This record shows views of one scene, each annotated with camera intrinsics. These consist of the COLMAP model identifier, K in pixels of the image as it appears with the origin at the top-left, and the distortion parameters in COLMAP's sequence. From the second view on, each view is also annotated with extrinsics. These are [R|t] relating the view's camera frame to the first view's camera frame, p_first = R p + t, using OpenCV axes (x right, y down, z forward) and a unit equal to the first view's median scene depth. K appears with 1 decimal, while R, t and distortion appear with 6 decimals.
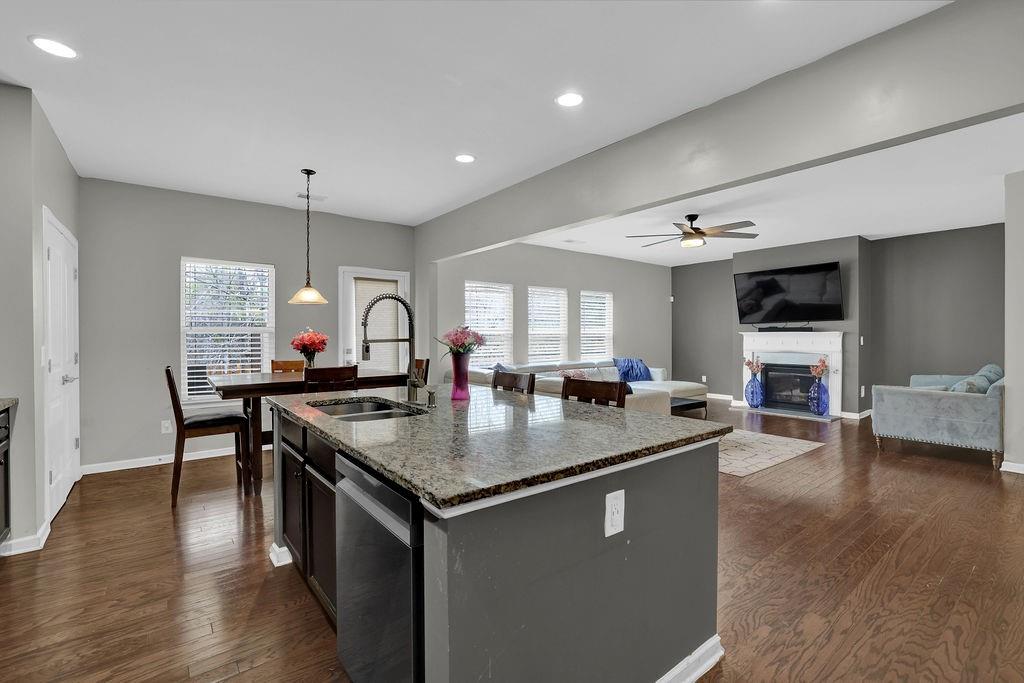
lens RADIAL K [[463.4, 0, 512.0], [0, 463.4, 341.5], [0, 0, 1]] dist [-0.015666, 0.000344]
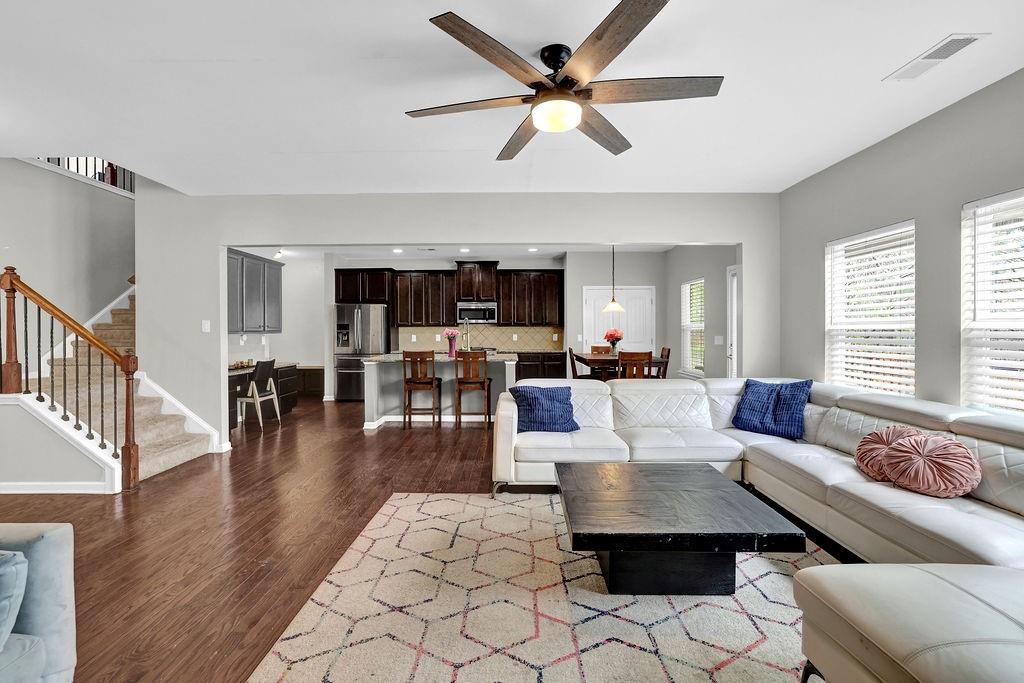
lens RADIAL K [[440.5, 0, 509.1], [0, 440.5, 336.4], [0, 0, 1]] dist [-0.042967, 0.016267]
pose [[-0.624389, 0.014101, -0.780987, 0.595926], [-0.006712, 0.999703, 0.023416, -0.017709], [0.781085, 0.019862, -0.624109, 0.994318]]
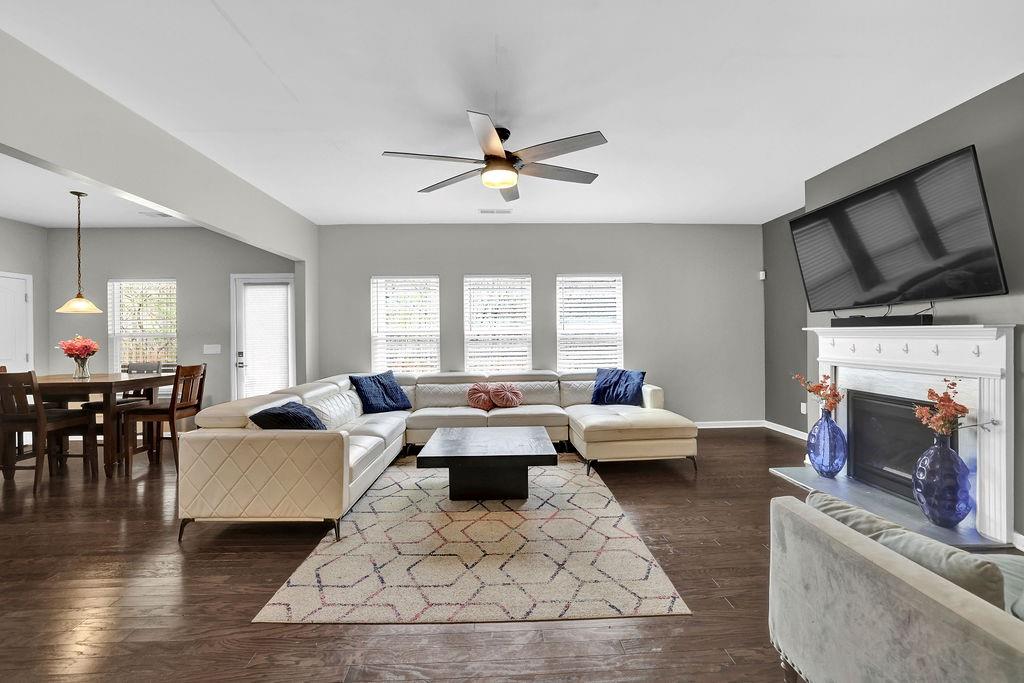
lens RADIAL K [[440.5, 0, 509.1], [0, 440.5, 336.4], [0, 0, 1]] dist [-0.042967, 0.016267]
pose [[0.803866, -0.006563, -0.594774, 0.593303], [0.003214, 0.999972, -0.006691, -0.009406], [0.594802, 0.003468, 0.803865, 0.462842]]
